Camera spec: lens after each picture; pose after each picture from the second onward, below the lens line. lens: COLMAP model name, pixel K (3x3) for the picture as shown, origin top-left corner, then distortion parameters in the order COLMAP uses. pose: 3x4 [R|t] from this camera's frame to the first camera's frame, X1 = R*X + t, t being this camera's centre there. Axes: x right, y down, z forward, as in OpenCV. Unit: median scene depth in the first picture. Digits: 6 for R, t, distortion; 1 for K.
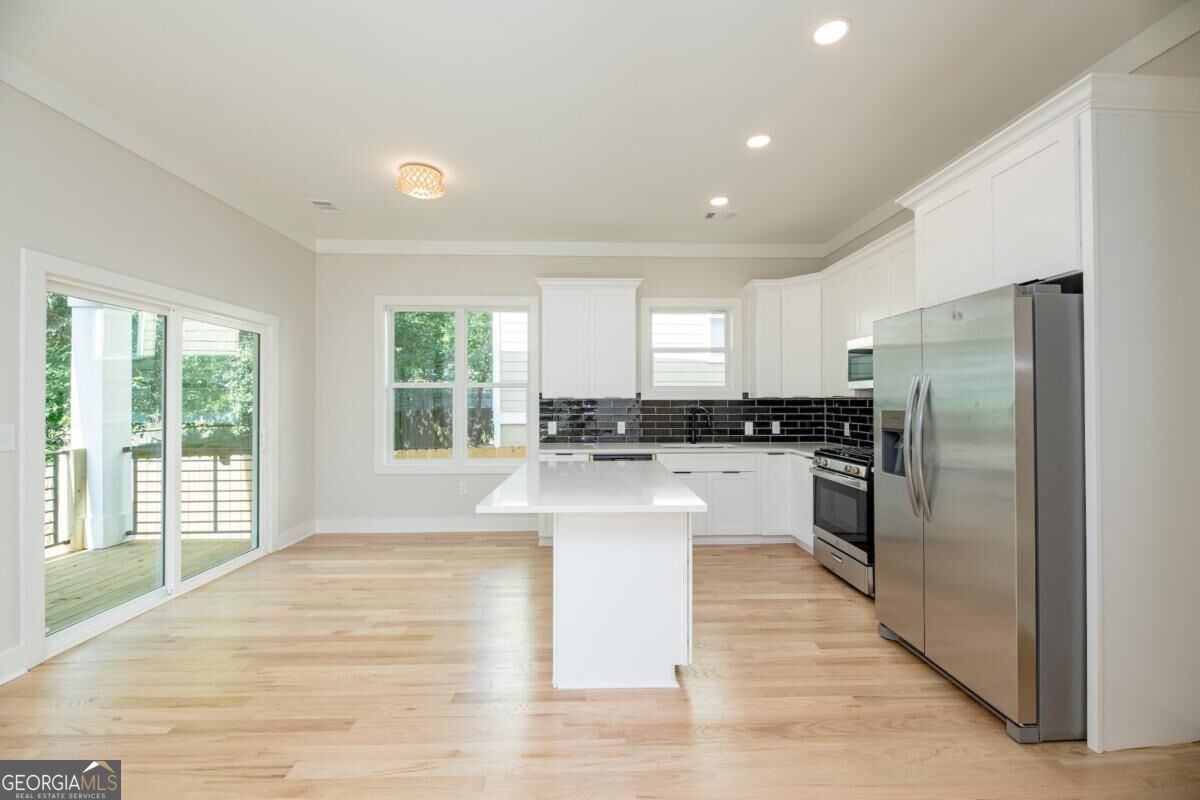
lens RADIAL K [[488.0, 0, 604.1], [0, 488.0, 399.3], [0, 0, 1]] dist [-0.005326, -0.000197]
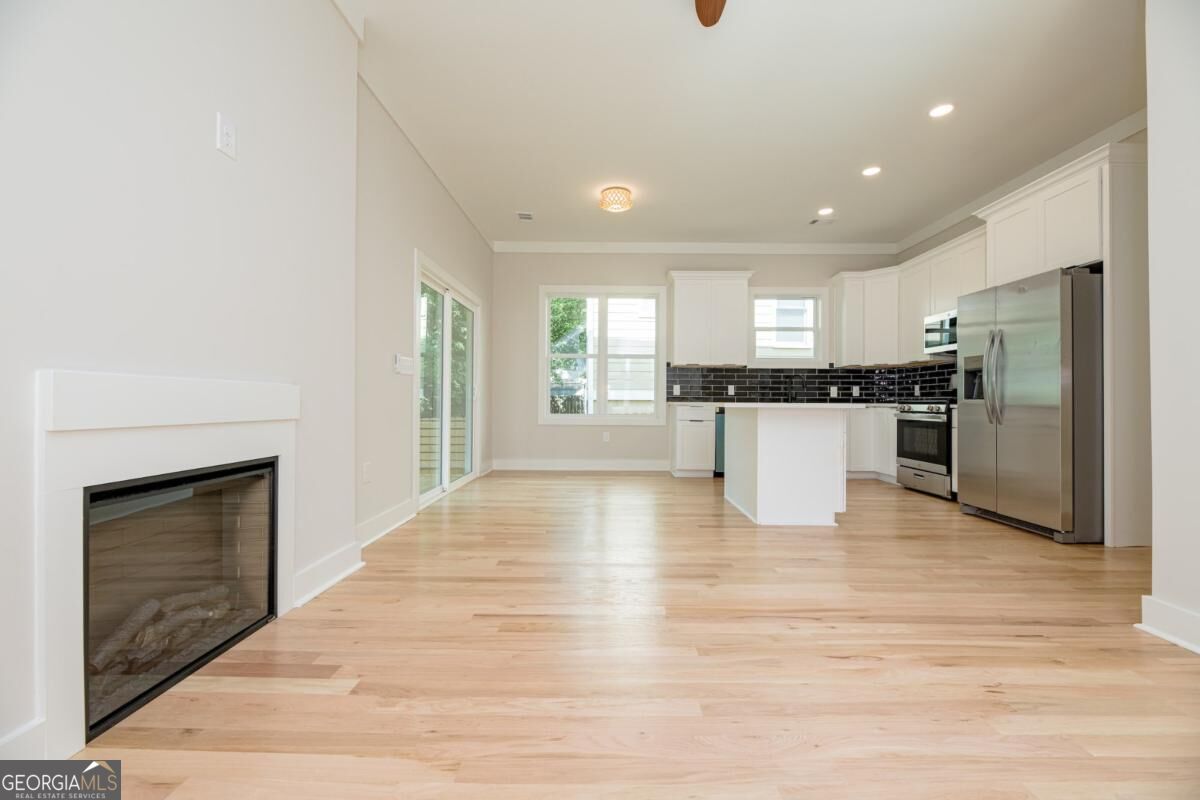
lens RADIAL K [[488.0, 0, 604.1], [0, 488.0, 399.3], [0, 0, 1]] dist [-0.005326, -0.000197]
pose [[0.999165, 0.007749, -0.040103, -0.260820], [-0.007722, 0.999970, 0.000819, 0.089862], [0.040108, -0.000509, 0.999195, -0.291772]]
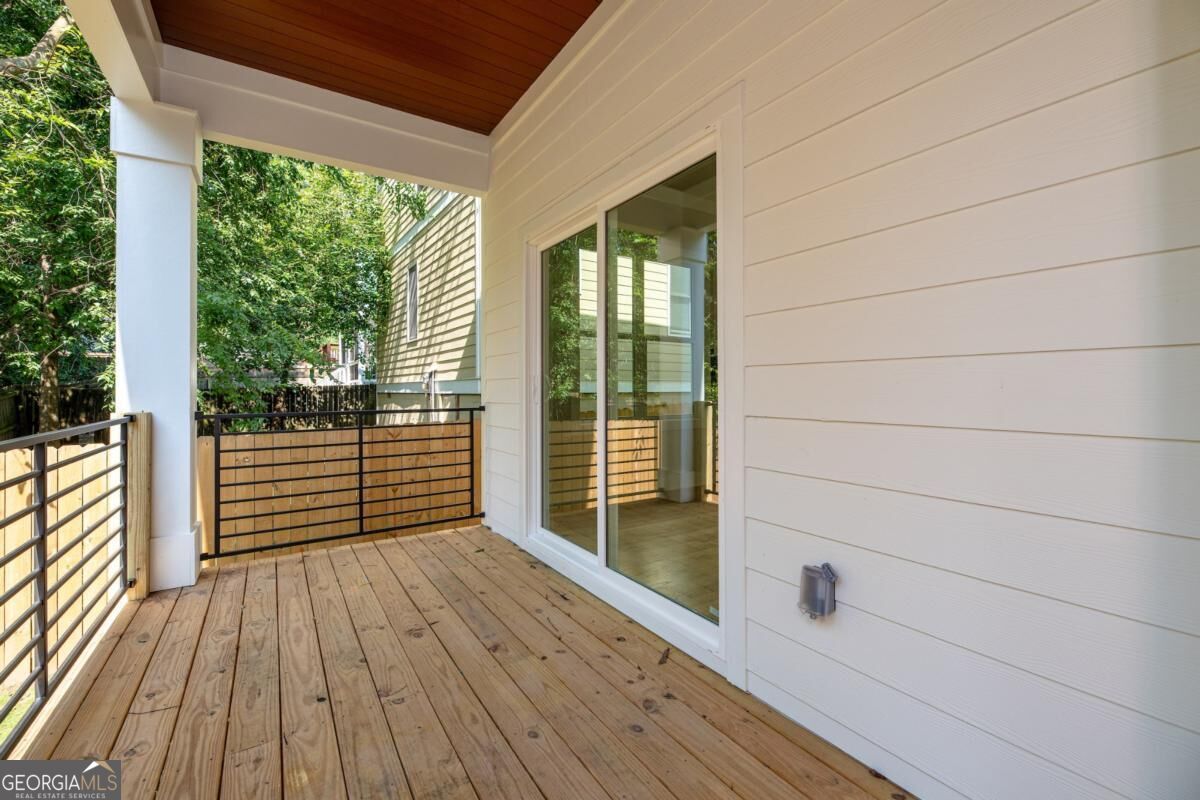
lens RADIAL K [[488.0, 0, 604.1], [0, 488.0, 399.3], [0, 0, 1]] dist [-0.005326, -0.000197]
pose [[0.844061, -0.010840, 0.536137, -1.000918], [-0.003588, 0.999659, 0.025861, 0.075782], [-0.536235, -0.023752, 0.843734, 0.274719]]
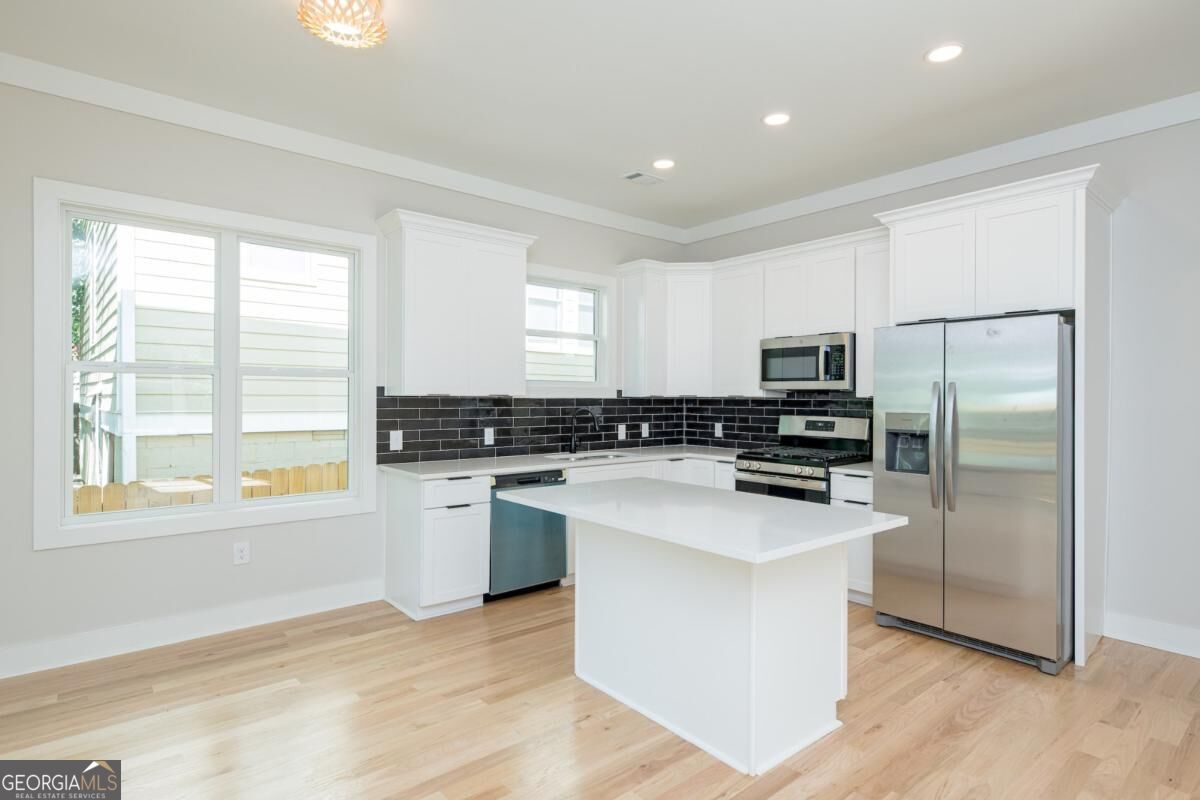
lens RADIAL K [[625.2, 0, 603.9], [0, 625.2, 397.4], [0, 0, 1]] dist [0.003045, -0.000209]
pose [[0.786050, 0.004585, 0.618146, -0.436787], [-0.010058, 0.999935, 0.005372, -0.006854], [-0.618081, -0.010440, 0.786045, 0.178118]]
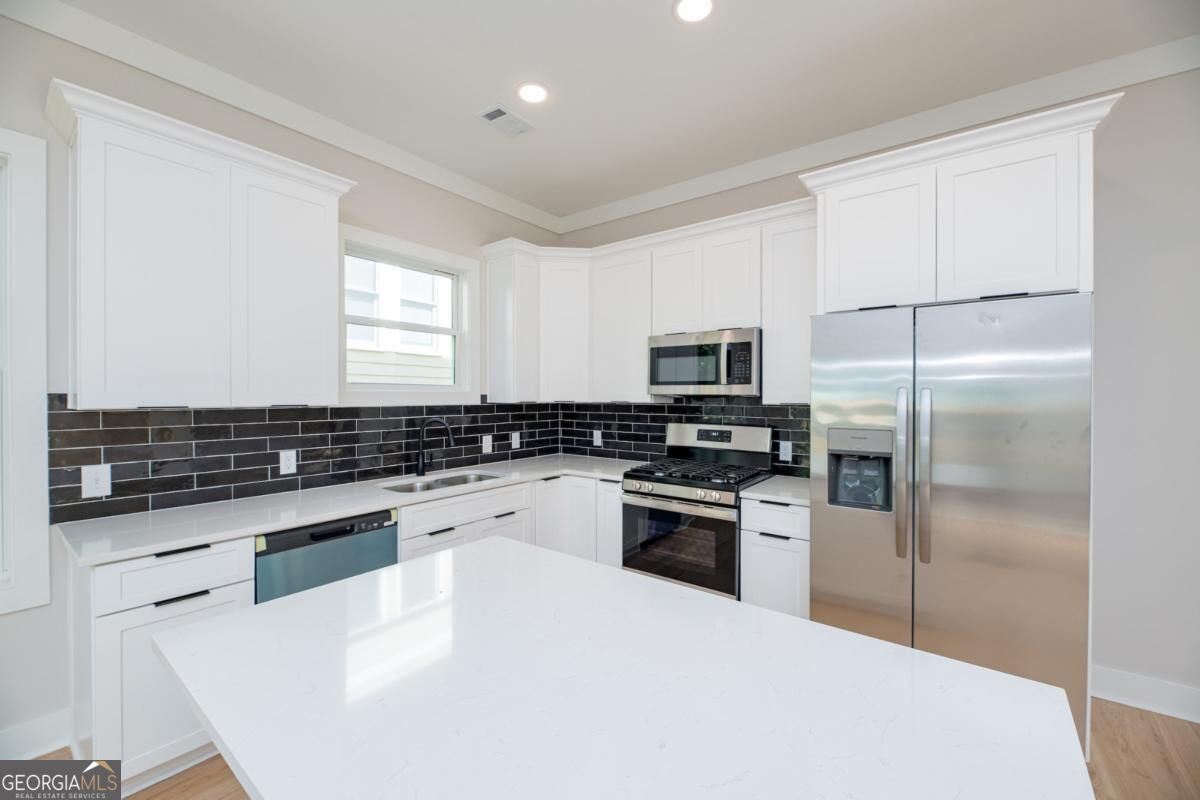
lens RADIAL K [[479.5, 0, 605.3], [0, 479.5, 399.0], [0, 0, 1]] dist [-0.006617, -0.000259]
pose [[0.626019, -0.003265, 0.779801, -0.159925], [-0.007693, 0.999917, 0.010362, -0.017363], [-0.779770, -0.012486, 0.625942, 0.457210]]
